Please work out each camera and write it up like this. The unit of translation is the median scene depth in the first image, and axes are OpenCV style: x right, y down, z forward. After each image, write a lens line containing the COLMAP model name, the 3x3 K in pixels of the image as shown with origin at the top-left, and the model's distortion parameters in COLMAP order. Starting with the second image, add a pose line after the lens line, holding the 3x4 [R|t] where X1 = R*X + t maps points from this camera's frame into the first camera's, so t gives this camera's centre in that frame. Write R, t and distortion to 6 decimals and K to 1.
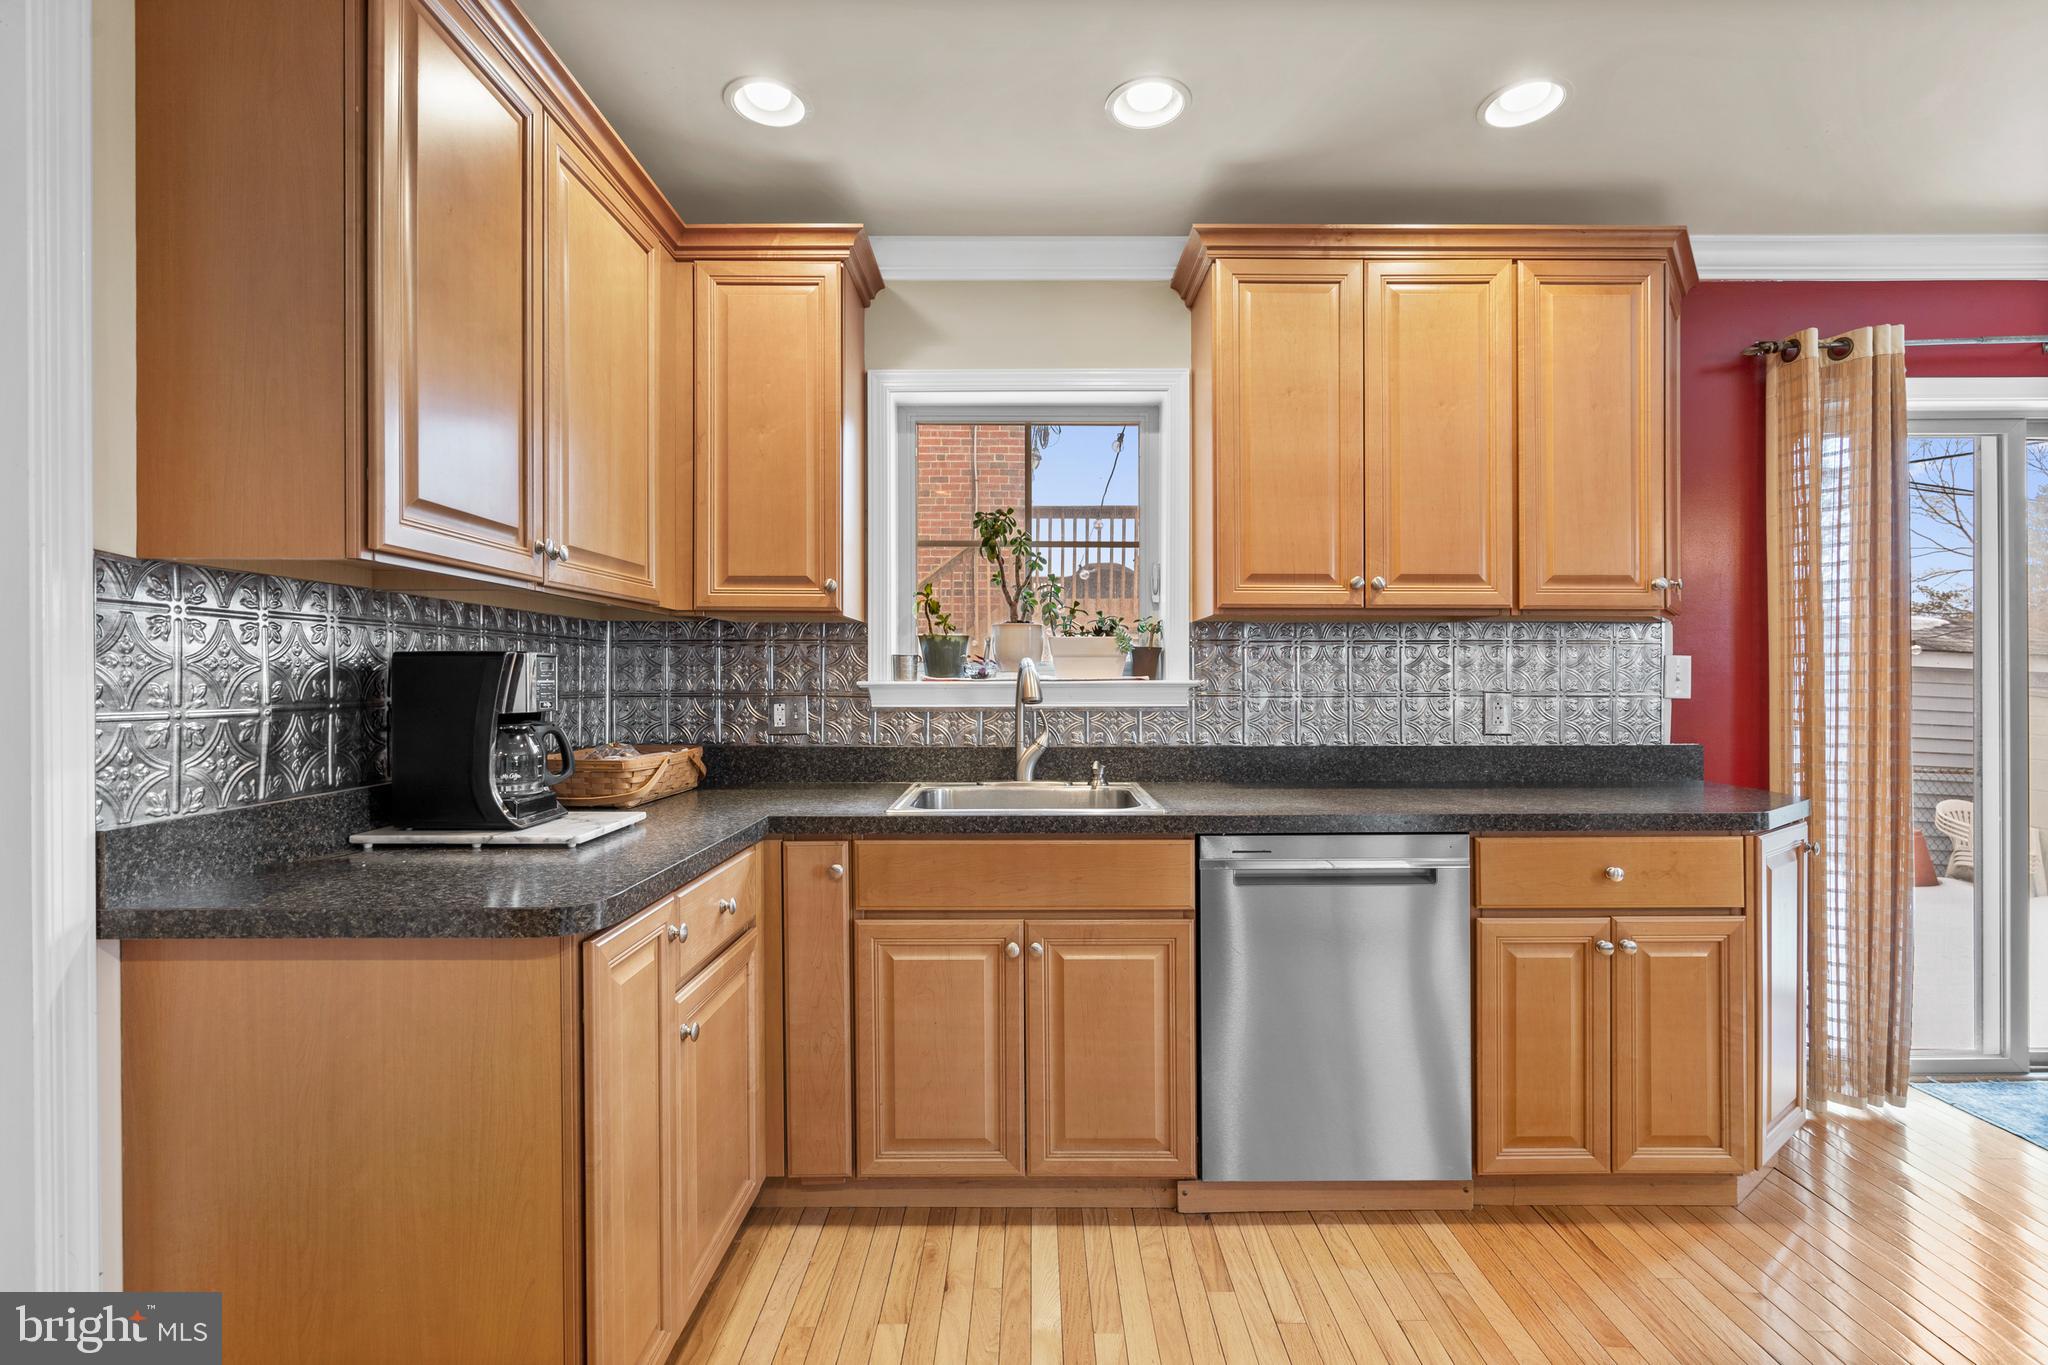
lens RADIAL K [[948.0, 0, 1027.9], [0, 948.0, 683.5], [0, 0, 1]] dist [-0.006655, 0.003818]
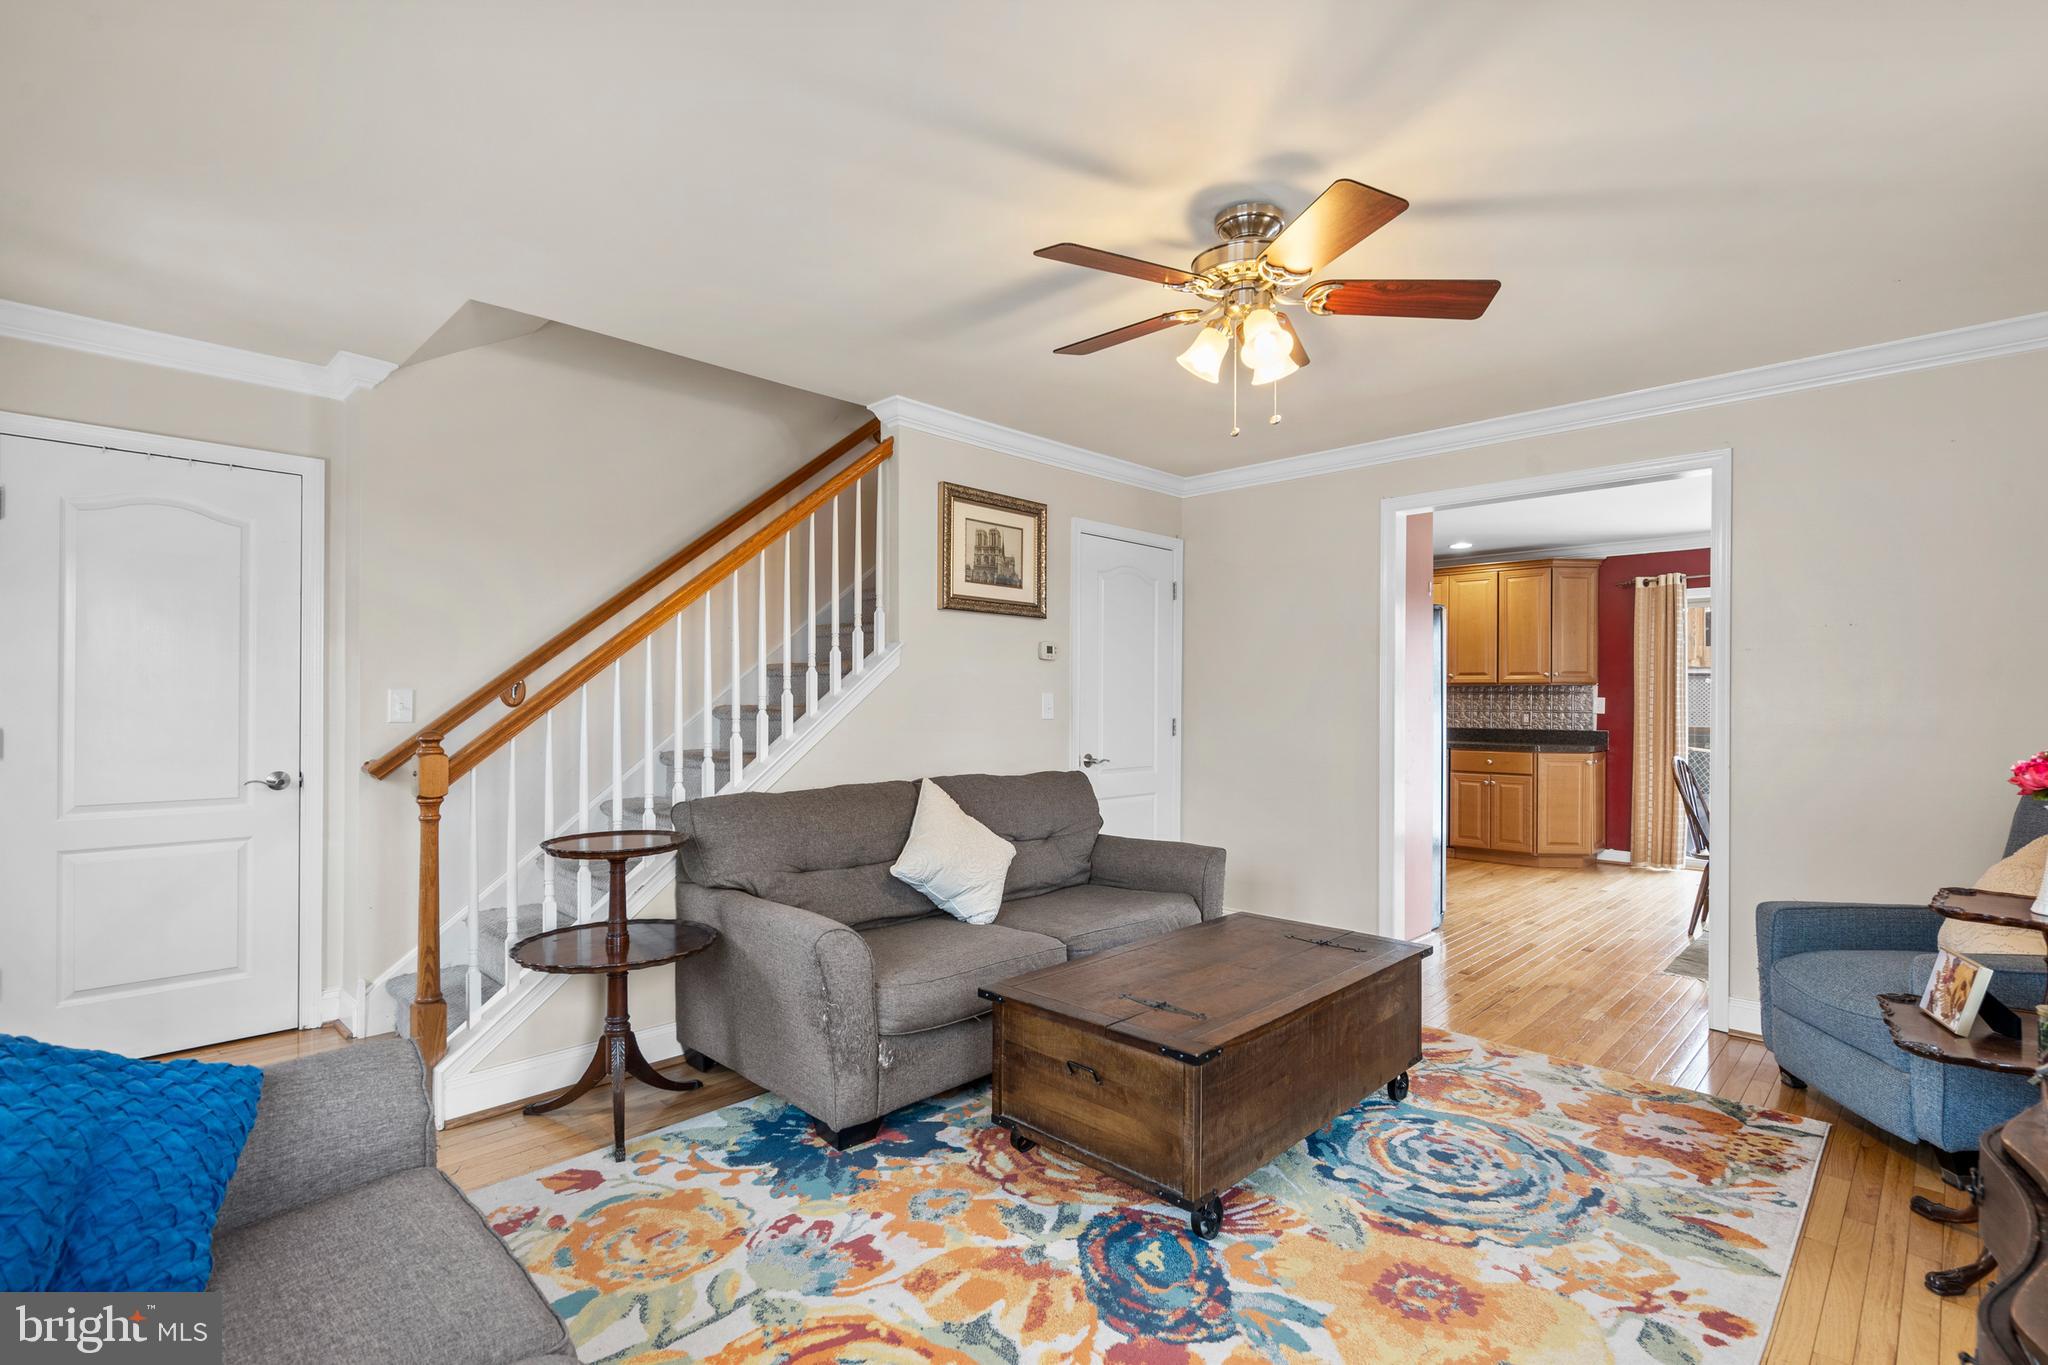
lens RADIAL K [[948.0, 0, 1006.4], [0, 948.0, 709.6], [0, 0, 1]] dist [-0.006655, 0.003818]
pose [[0.699097, 0.013413, -0.714901, 1.602657], [-0.010063, 0.999910, 0.008920, -0.003561], [0.714956, 0.000958, 0.699169, -2.318058]]
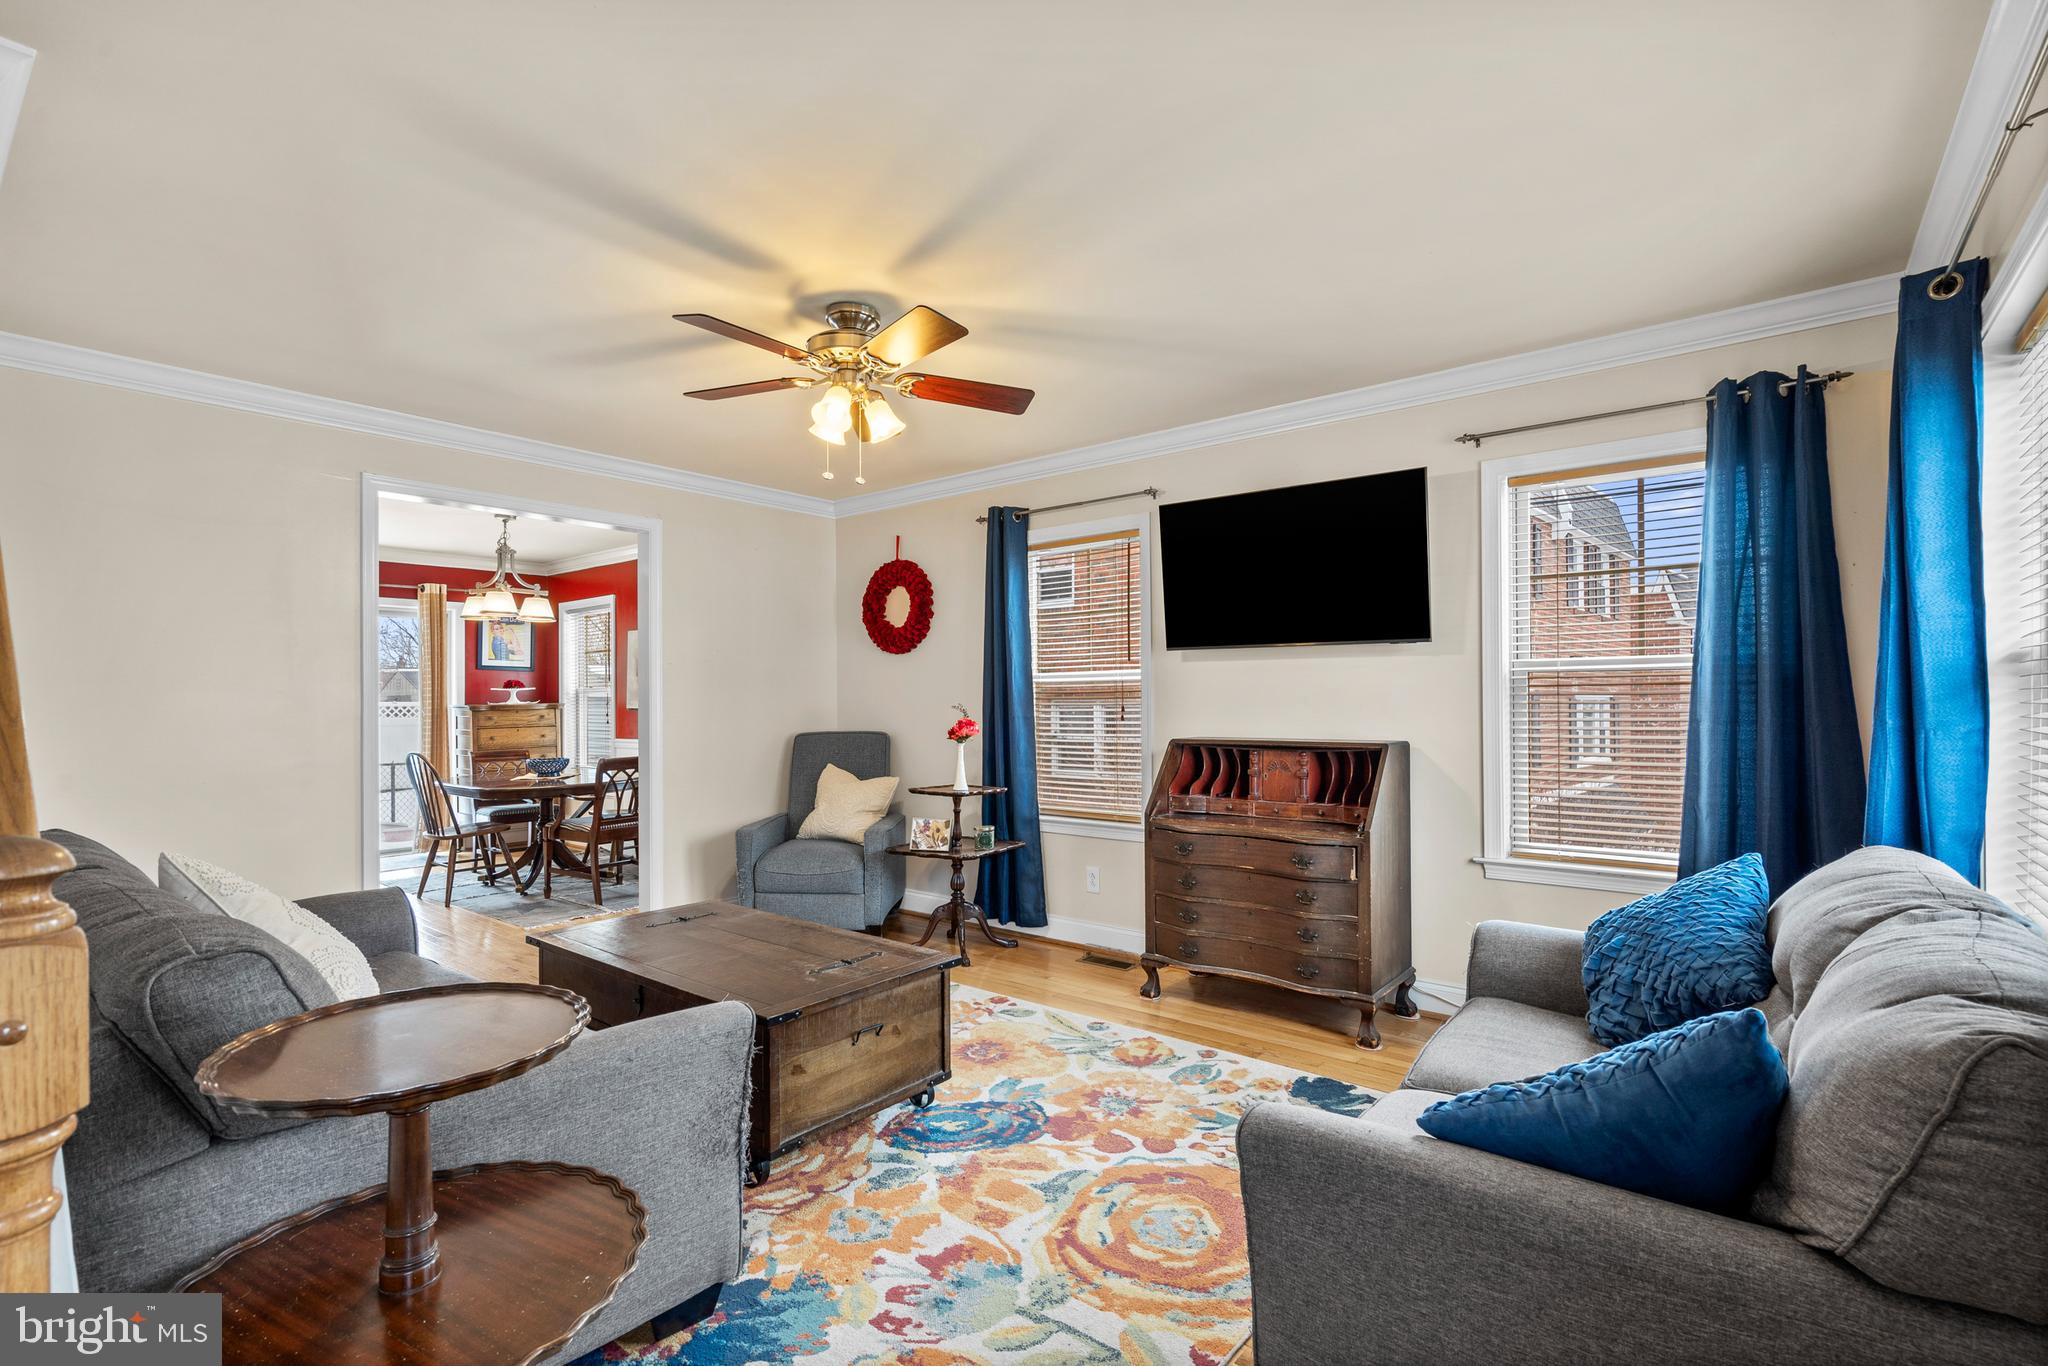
lens RADIAL K [[948.0, 0, 1037.5], [0, 948.0, 688.8], [0, 0, 1]] dist [-0.006655, 0.003818]
pose [[0.629887, 0.006327, 0.776661, 0.278840], [0.010498, 0.999806, -0.016659, 0.007172], [-0.776616, 0.018647, 0.629699, -2.412121]]
